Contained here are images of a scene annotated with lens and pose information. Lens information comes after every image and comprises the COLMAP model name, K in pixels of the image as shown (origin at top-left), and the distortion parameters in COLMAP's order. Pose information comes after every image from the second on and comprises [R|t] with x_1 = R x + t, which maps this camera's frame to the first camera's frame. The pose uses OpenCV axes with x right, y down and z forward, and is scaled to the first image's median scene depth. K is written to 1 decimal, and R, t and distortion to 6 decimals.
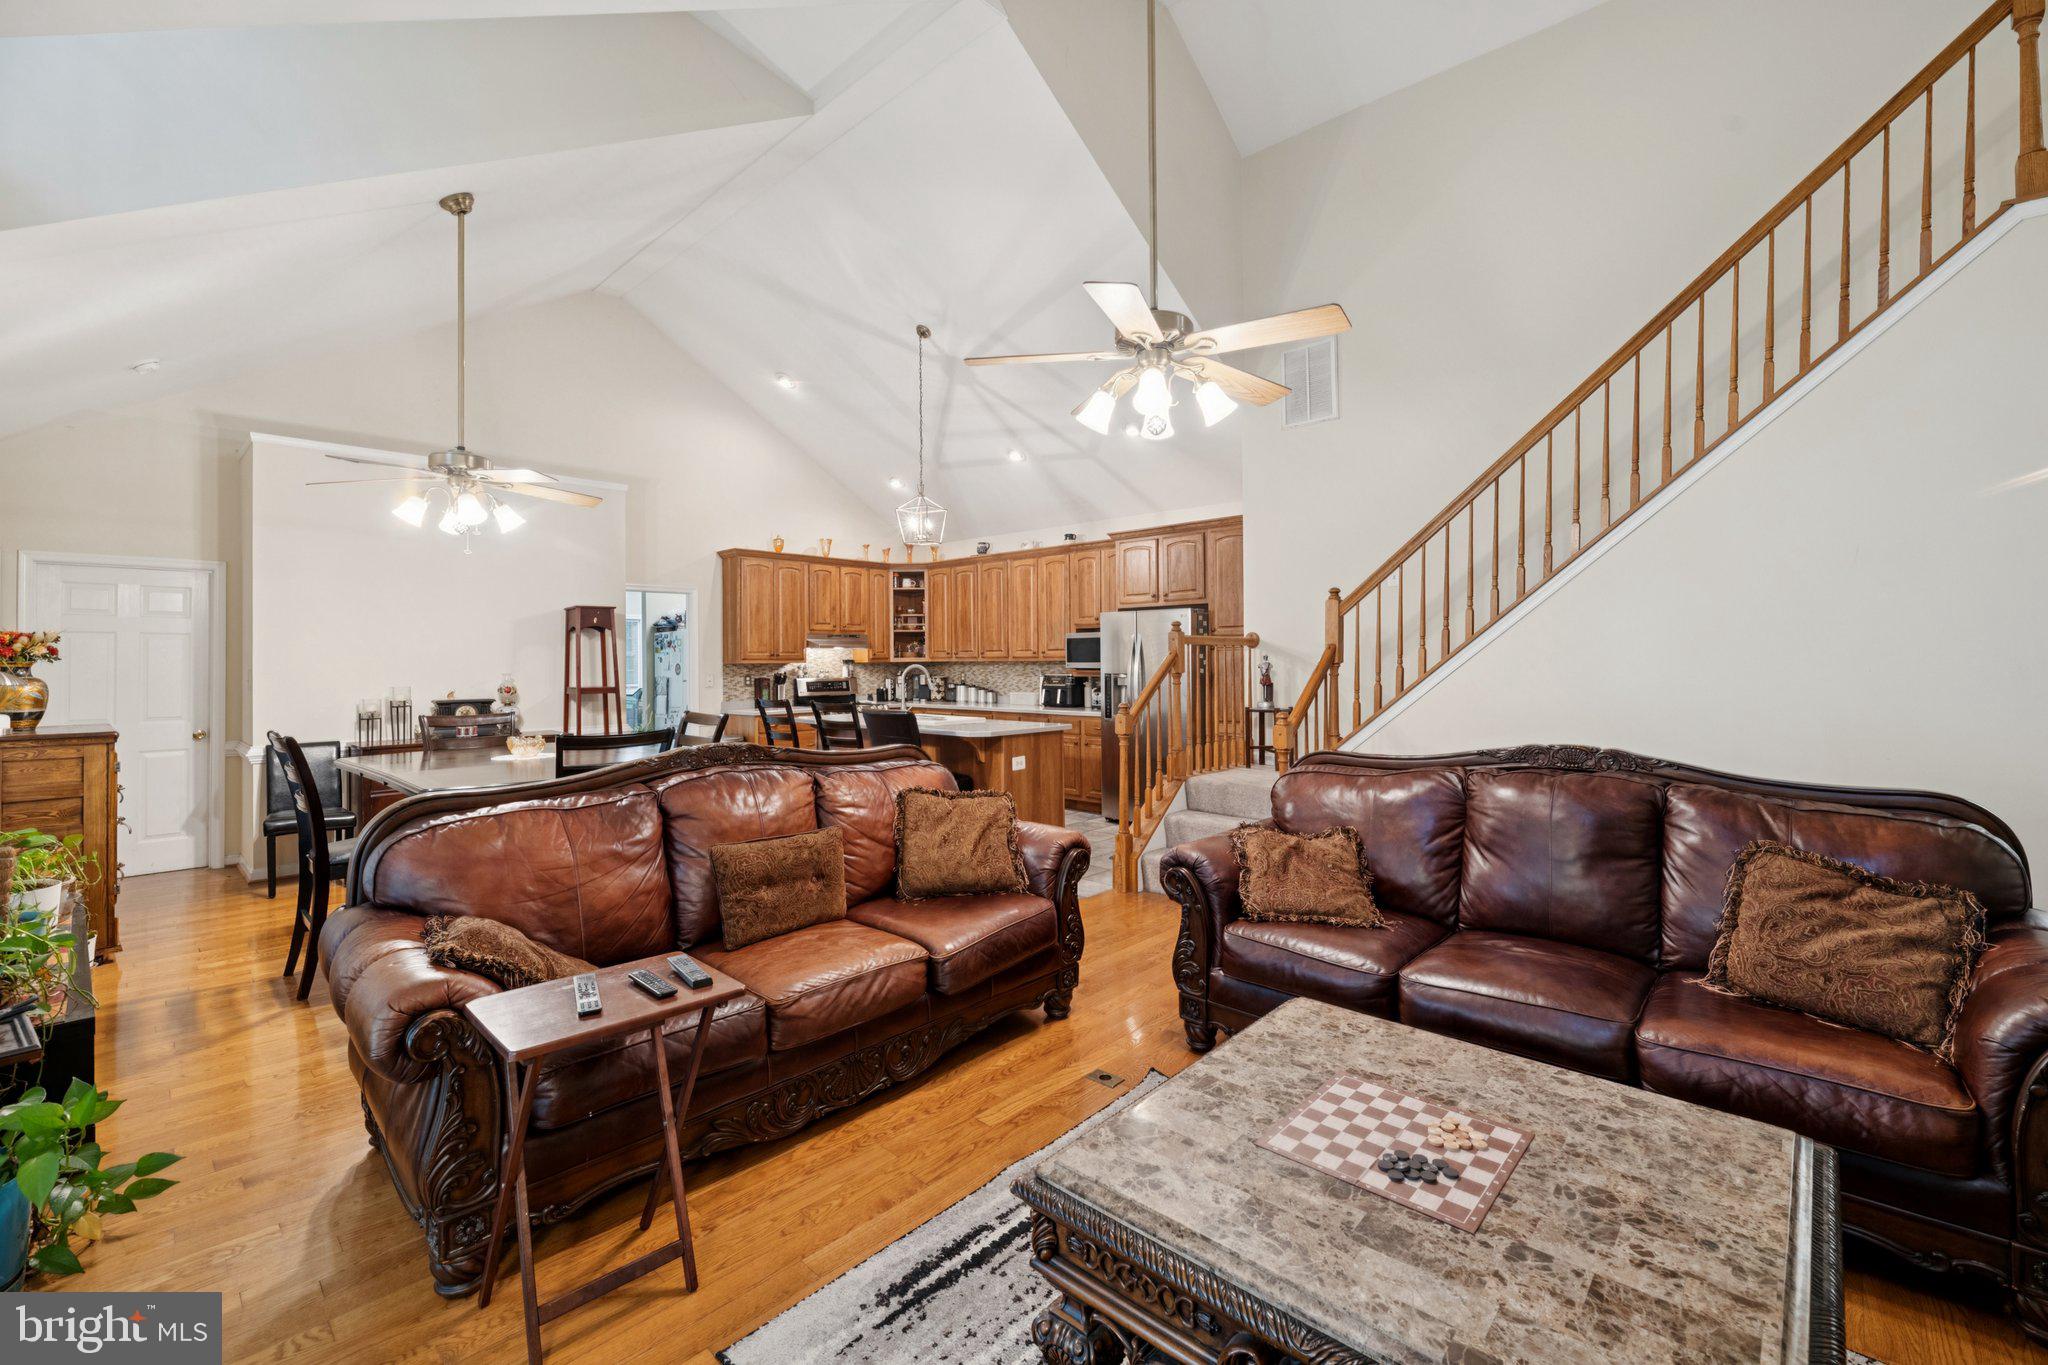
lens RADIAL K [[881.2, 0, 1023.0], [0, 881.2, 671.4], [0, 0, 1]] dist [-0.000561, -0.000017]
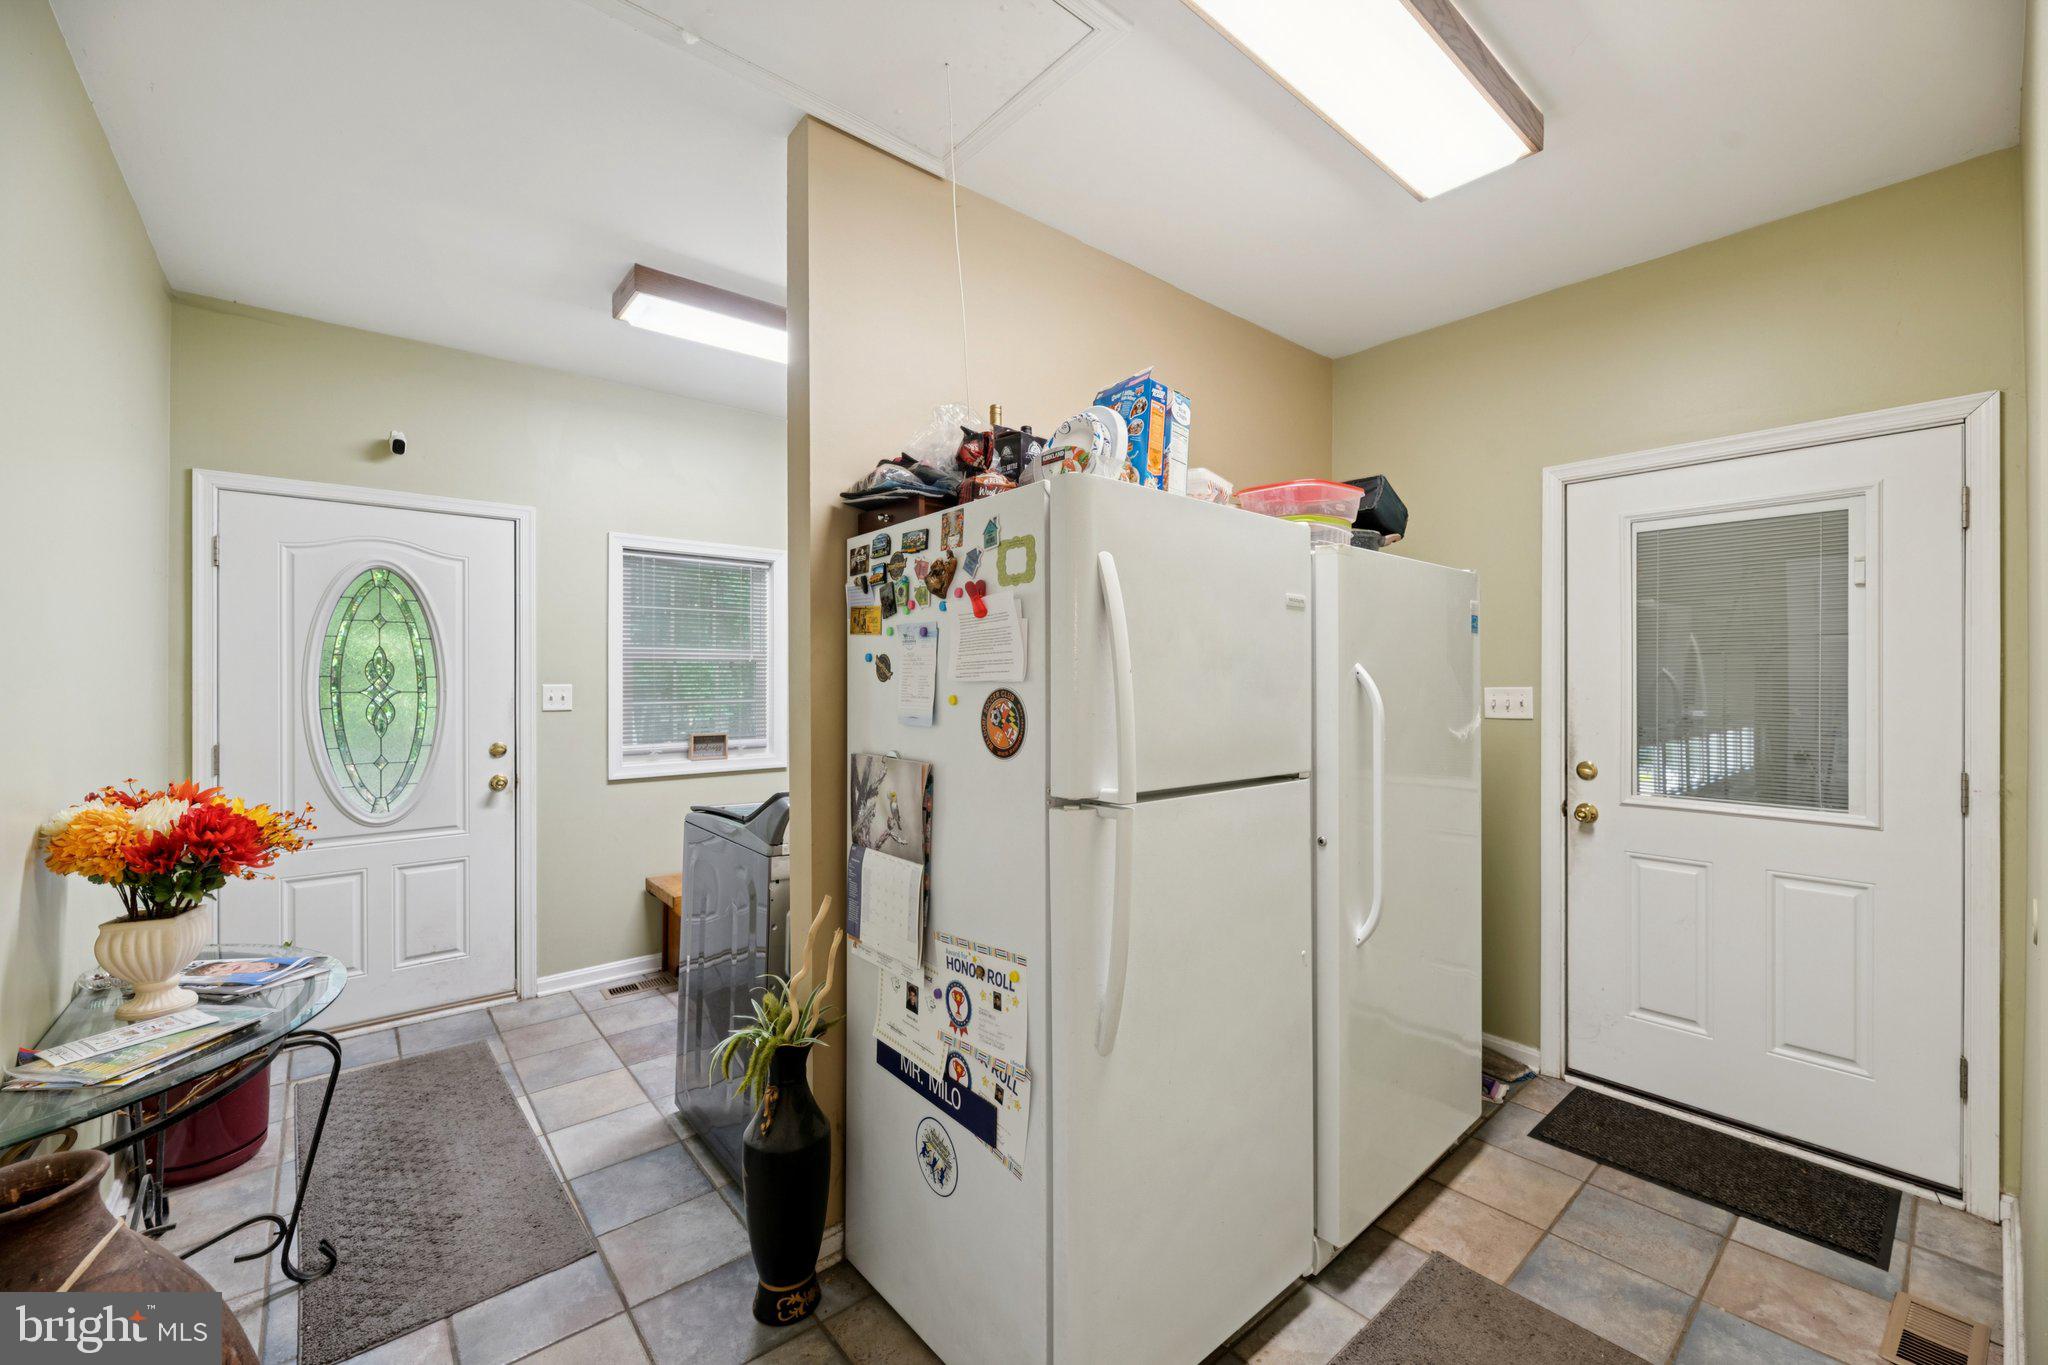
lens RADIAL K [[814.5, 0, 1021.7], [0, 814.5, 678.6], [0, 0, 1]] dist [-0.000160, -0.000018]
pose [[0.992192, 0.001855, -0.124704, -0.364503], [-0.003266, 0.999933, -0.011109, -0.008923], [0.124675, 0.011430, 0.992132, 0.839816]]
